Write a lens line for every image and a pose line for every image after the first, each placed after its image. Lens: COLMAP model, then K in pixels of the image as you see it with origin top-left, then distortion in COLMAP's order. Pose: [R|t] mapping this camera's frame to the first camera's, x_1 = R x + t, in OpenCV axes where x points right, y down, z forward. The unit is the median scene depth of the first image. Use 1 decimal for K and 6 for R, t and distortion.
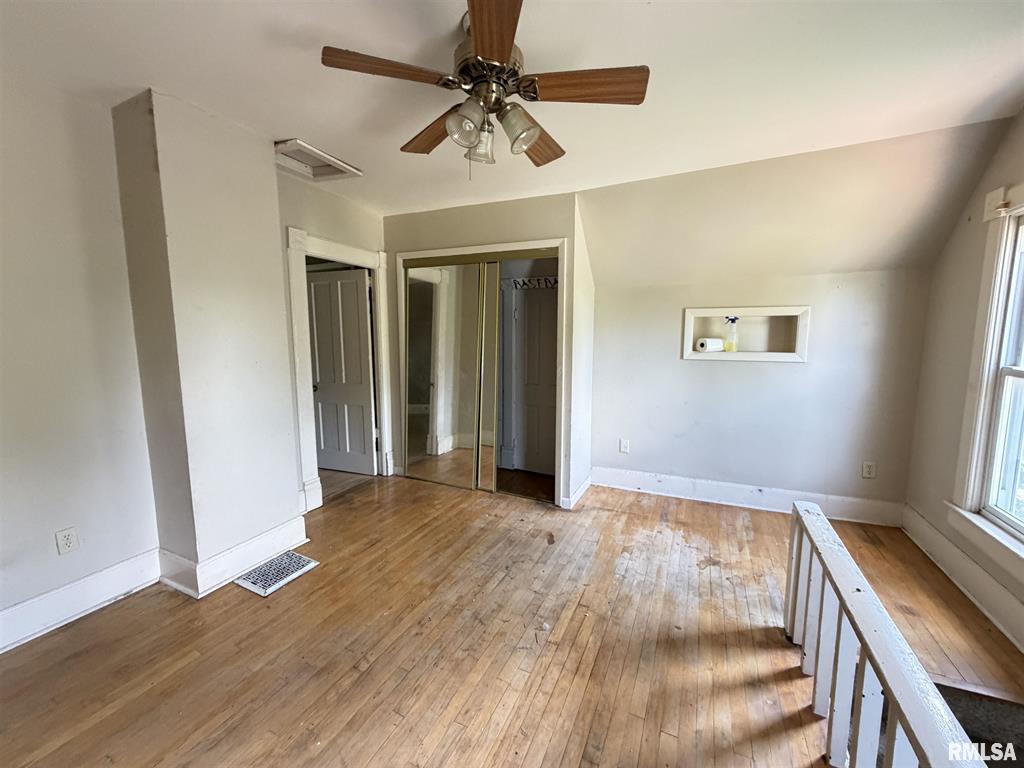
lens RADIAL K [[407.4, 0, 511.2], [0, 407.4, 383.5], [0, 0, 1]] dist [-0.000638, 0.000362]
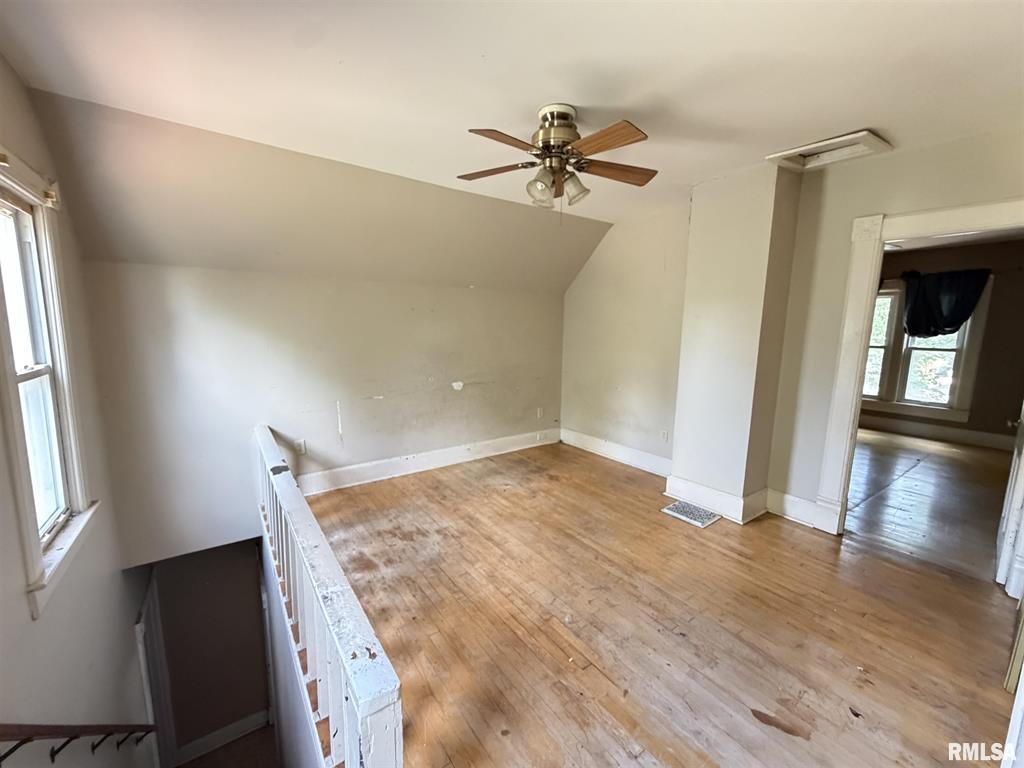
lens RADIAL K [[407.4, 0, 511.3], [0, 407.4, 381.1], [0, 0, 1]] dist [-0.000638, 0.000362]
pose [[-0.491040, 0.111170, -0.864014, 0.954604], [-0.117430, 0.974324, 0.192102, -0.169766], [0.863186, 0.195791, -0.465377, 1.202199]]
